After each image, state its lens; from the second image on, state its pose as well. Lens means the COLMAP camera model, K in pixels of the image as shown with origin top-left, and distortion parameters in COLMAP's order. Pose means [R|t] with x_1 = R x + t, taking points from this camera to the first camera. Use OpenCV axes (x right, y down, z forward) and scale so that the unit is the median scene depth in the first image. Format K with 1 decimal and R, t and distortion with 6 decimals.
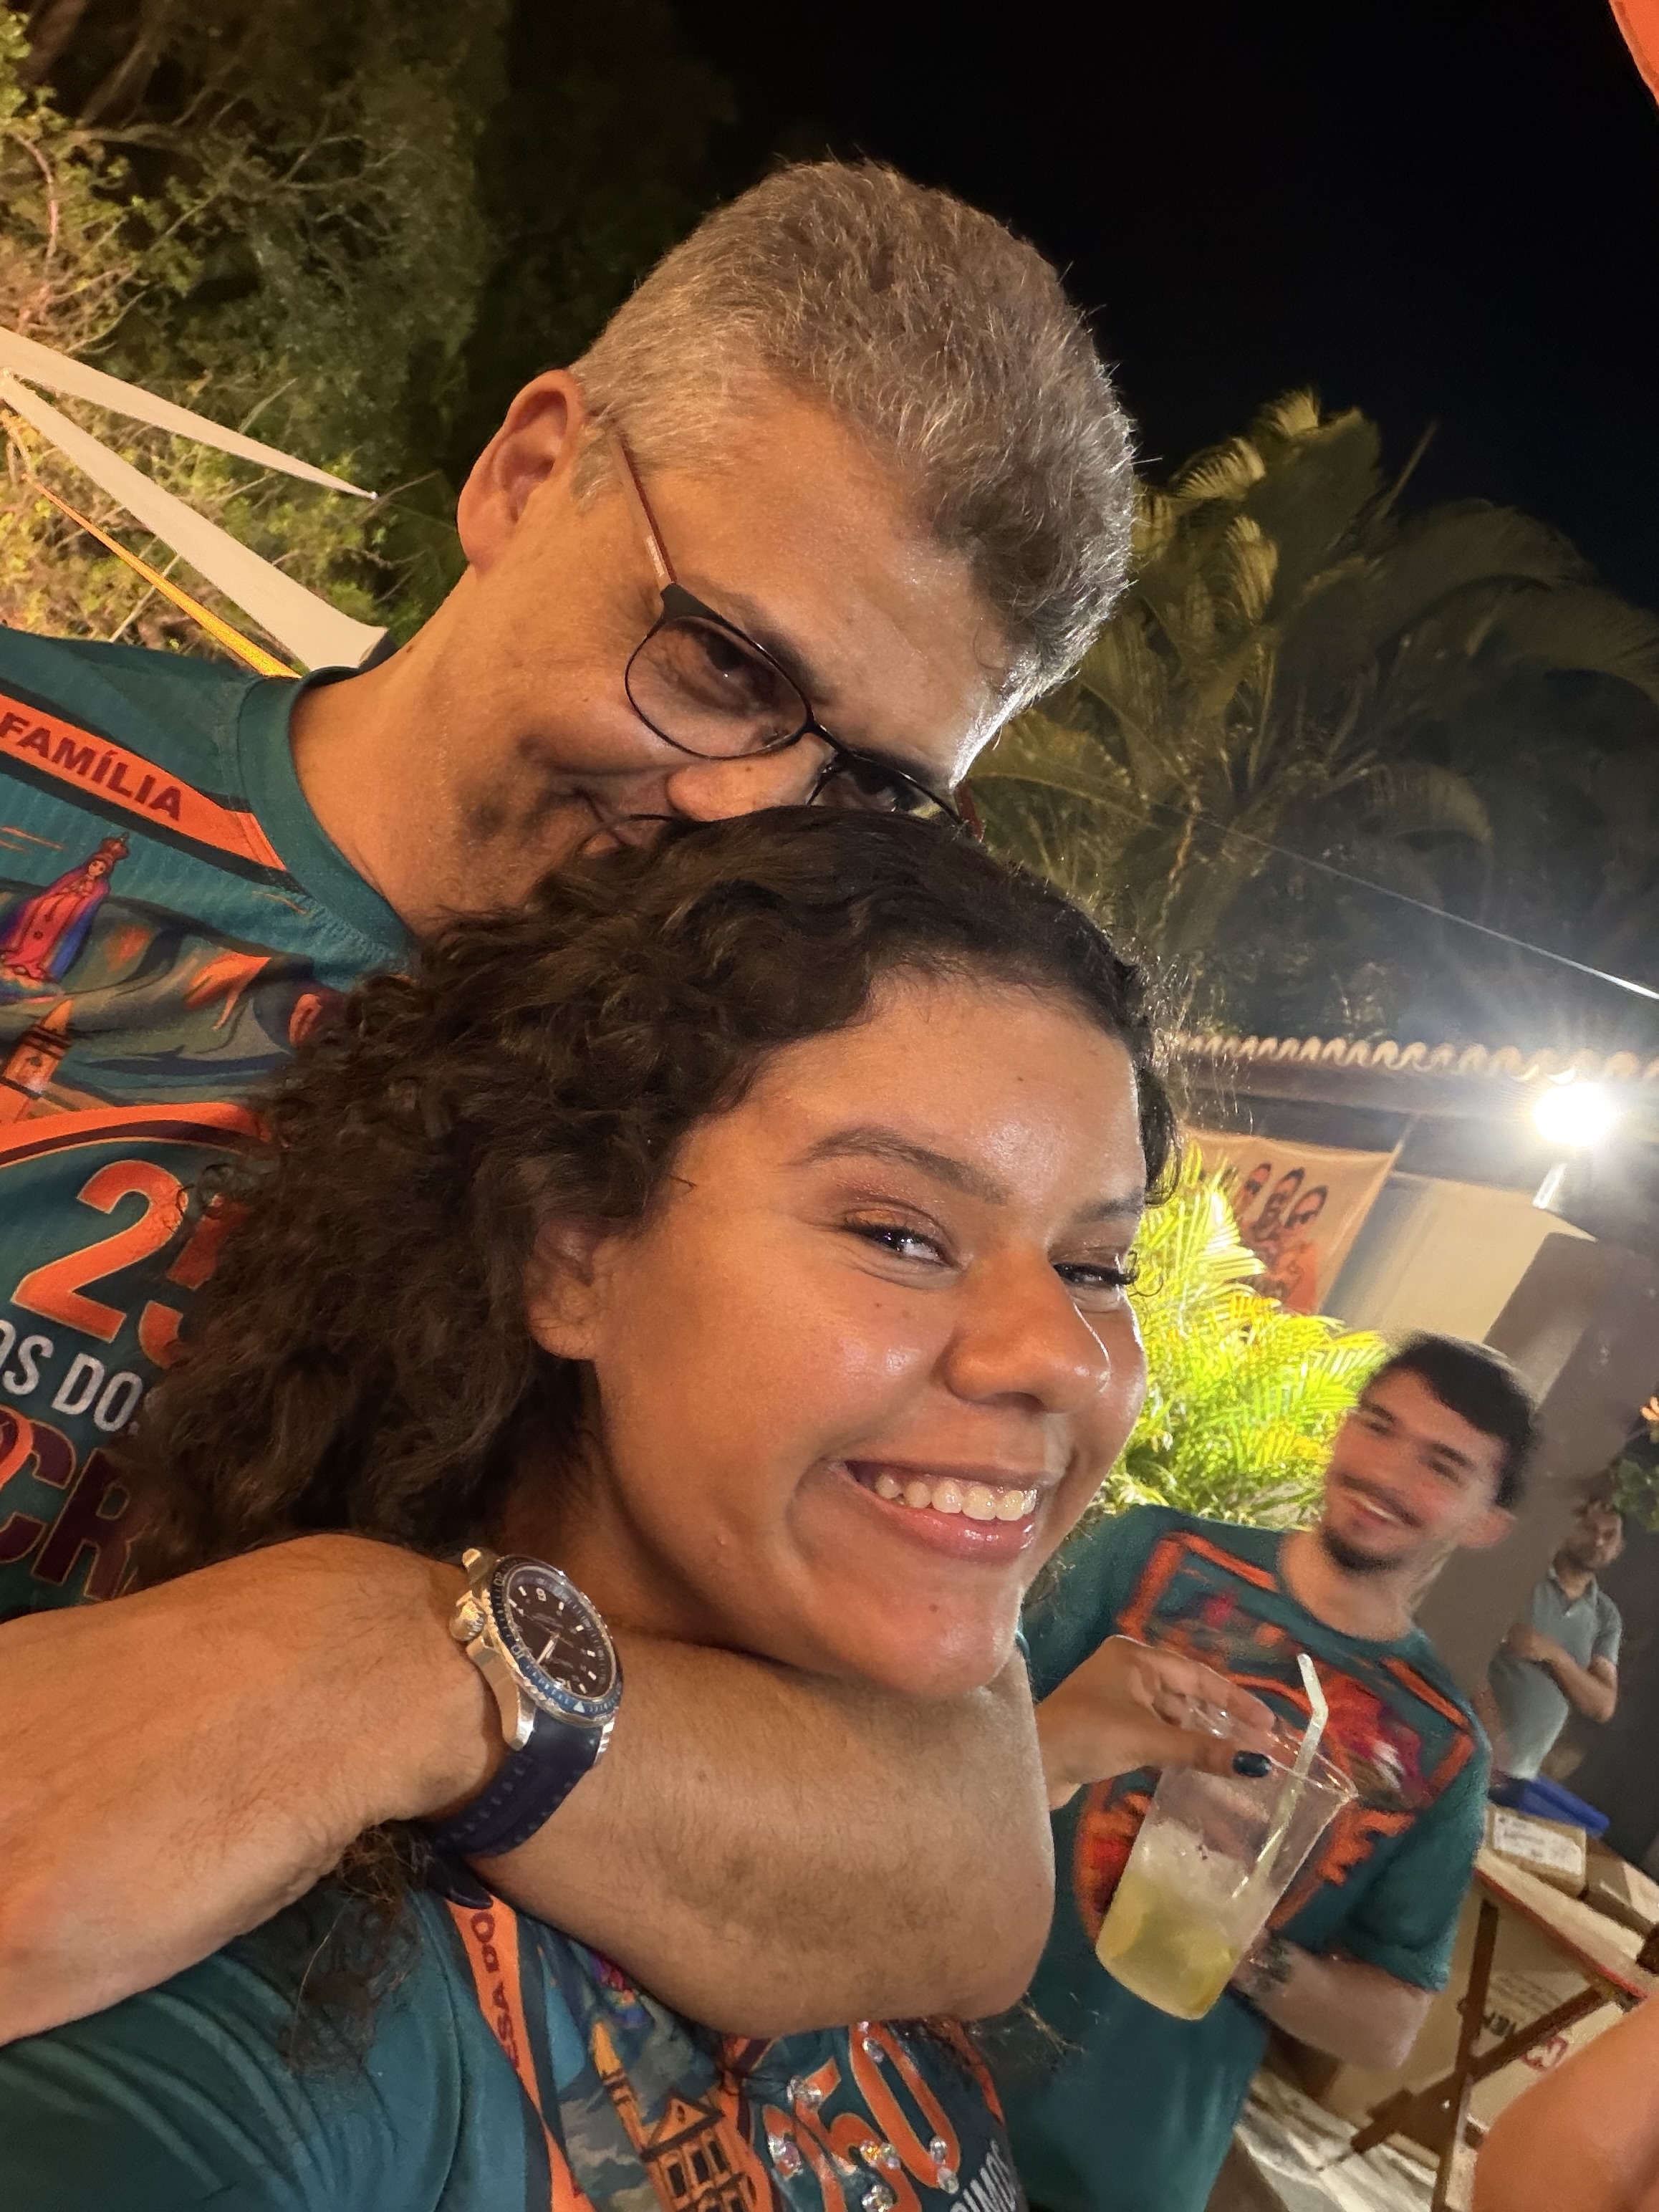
lens RADIAL K [[1954.0, 0, 820.5], [0, 1954.0, 1088.6], [0, 0, 1]] dist [0.033507, -0.004853]
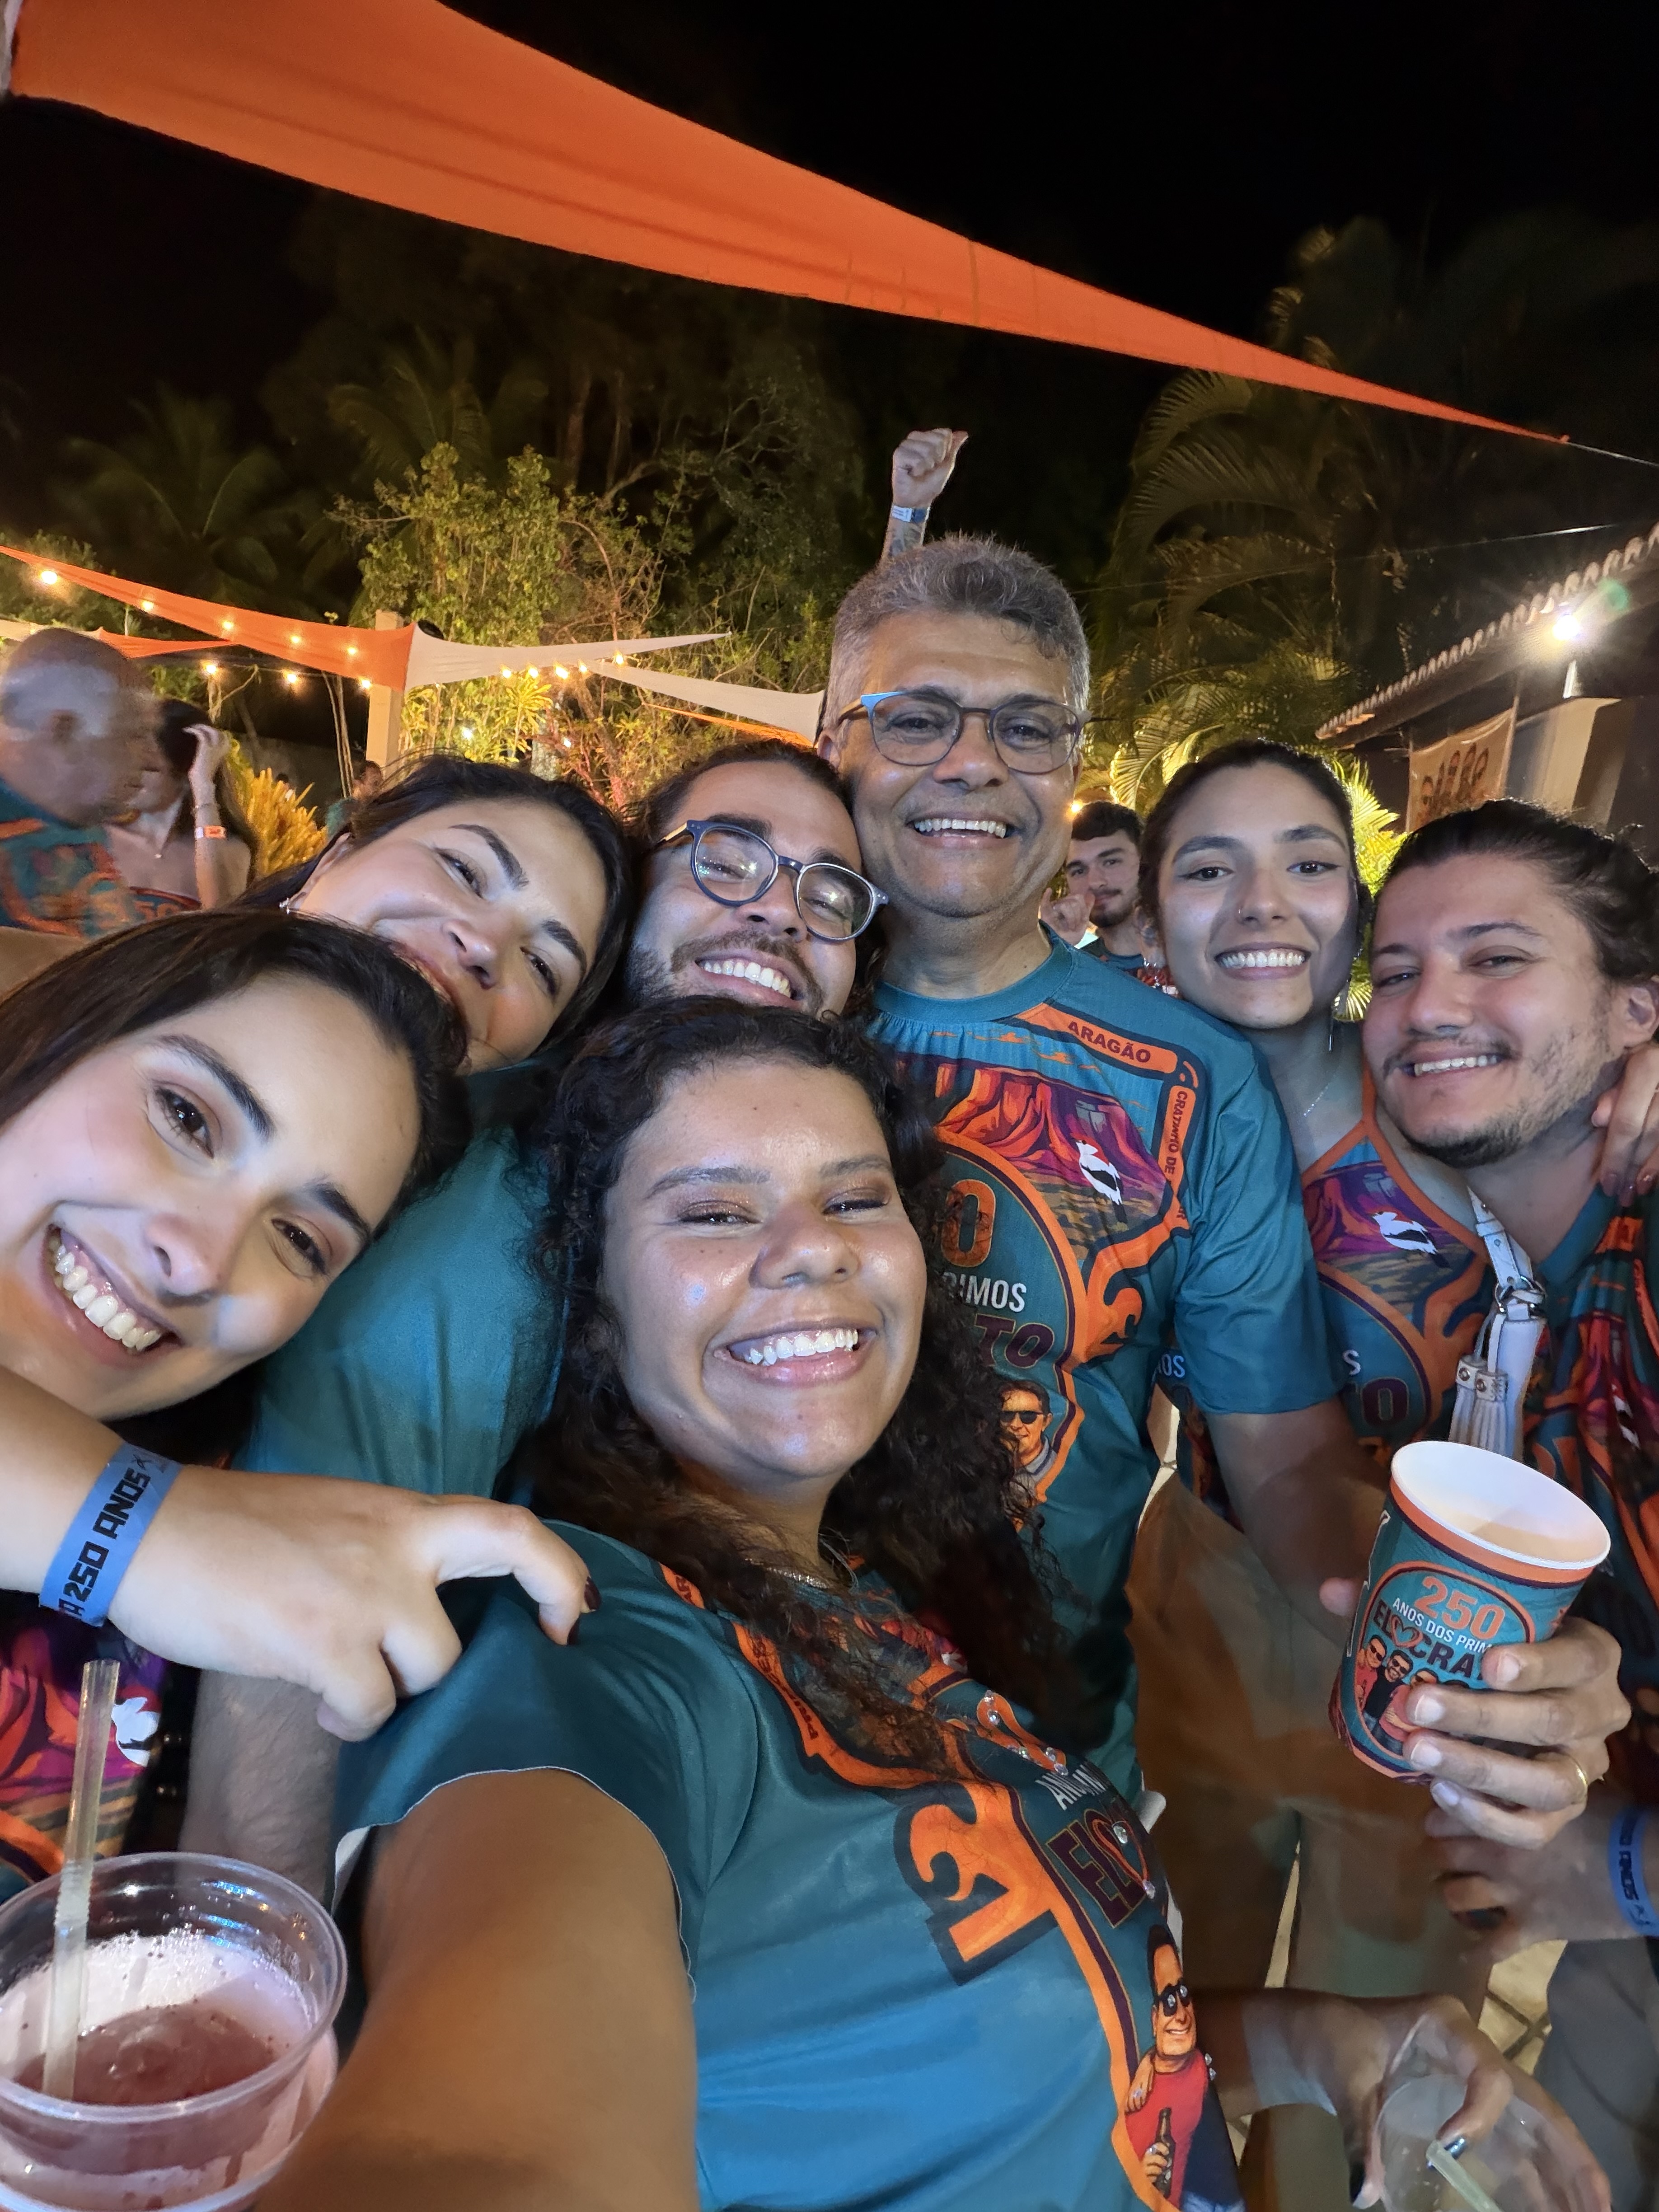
lens RADIAL K [[1288.2, 0, 839.7], [0, 1288.2, 1105.9], [0, 0, 1]] dist [-0.029489, 0.016275]
pose [[0.855008, -0.349133, -0.383493, 0.113387], [0.395936, 0.917029, 0.047885, 0.056262], [0.334956, -0.192781, 0.922302, -0.095127]]
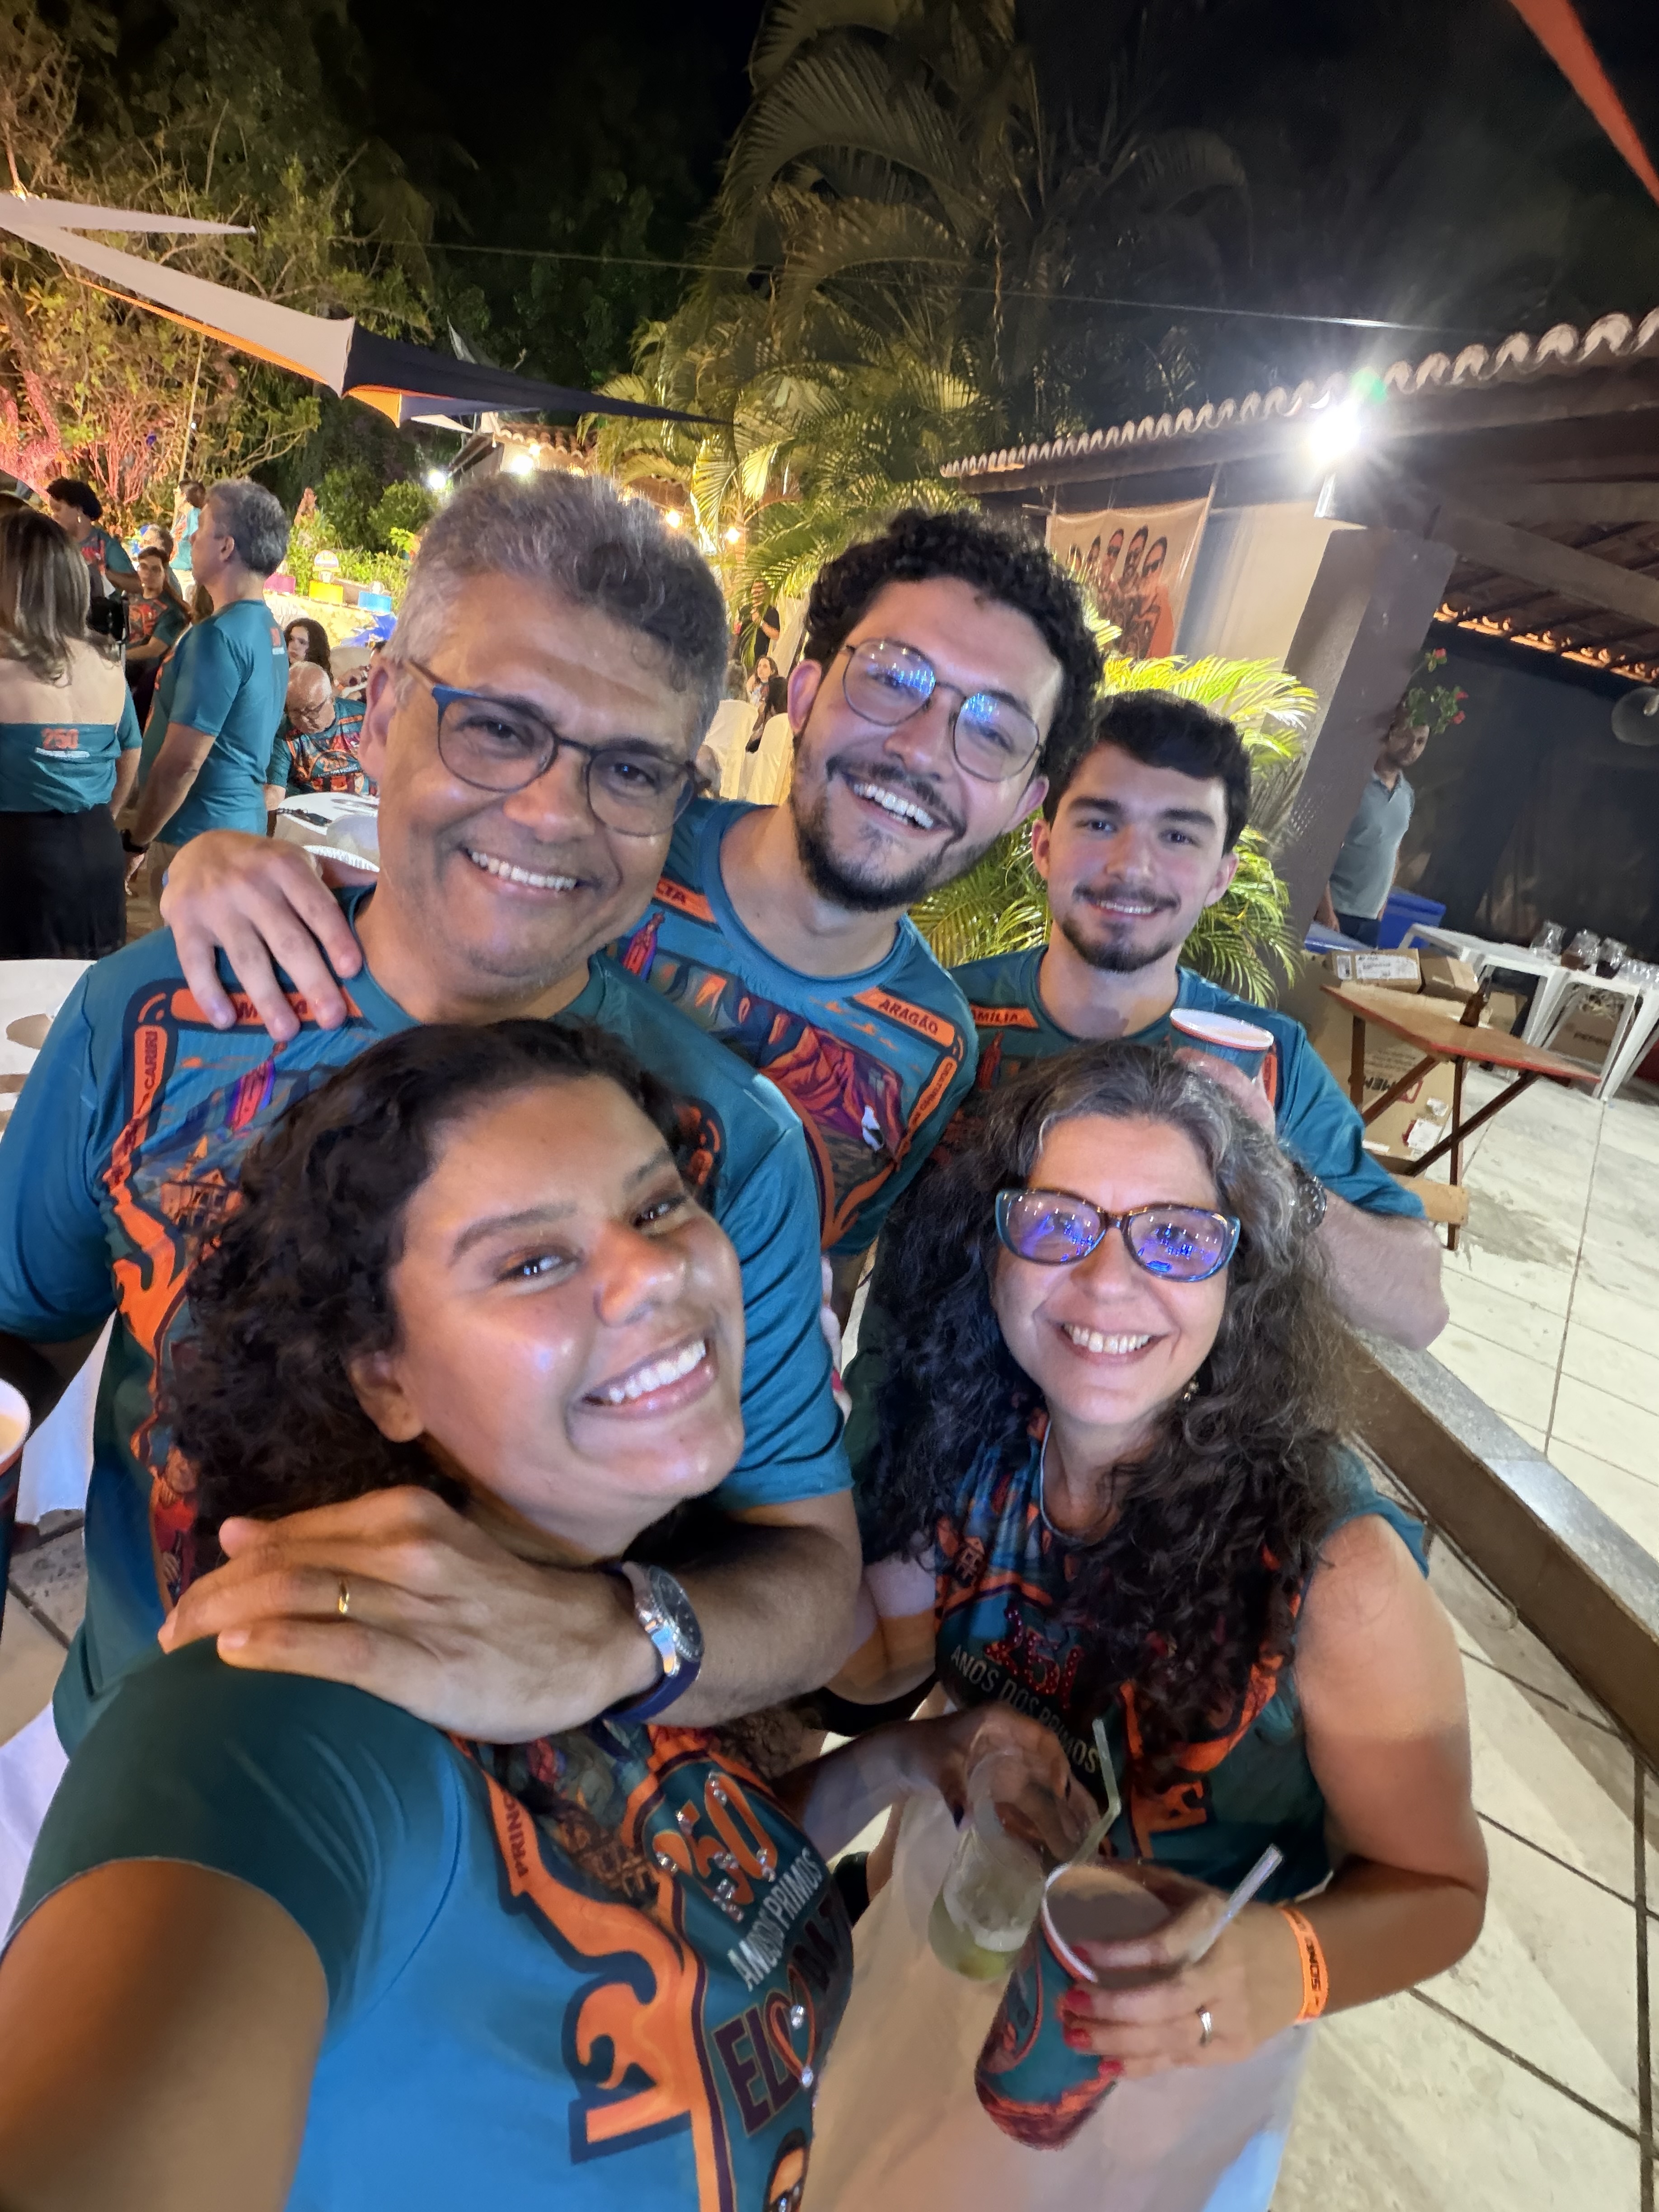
lens RADIAL K [[1288.2, 0, 816.5], [0, 1288.2, 1110.0], [0, 0, 1]] dist [-0.029489, 0.016275]
pose [[0.950895, -0.280105, -0.131681, 0.040431], [0.309458, 0.868457, 0.387321, -0.020448], [0.005869, -0.409052, 0.912492, 0.057947]]
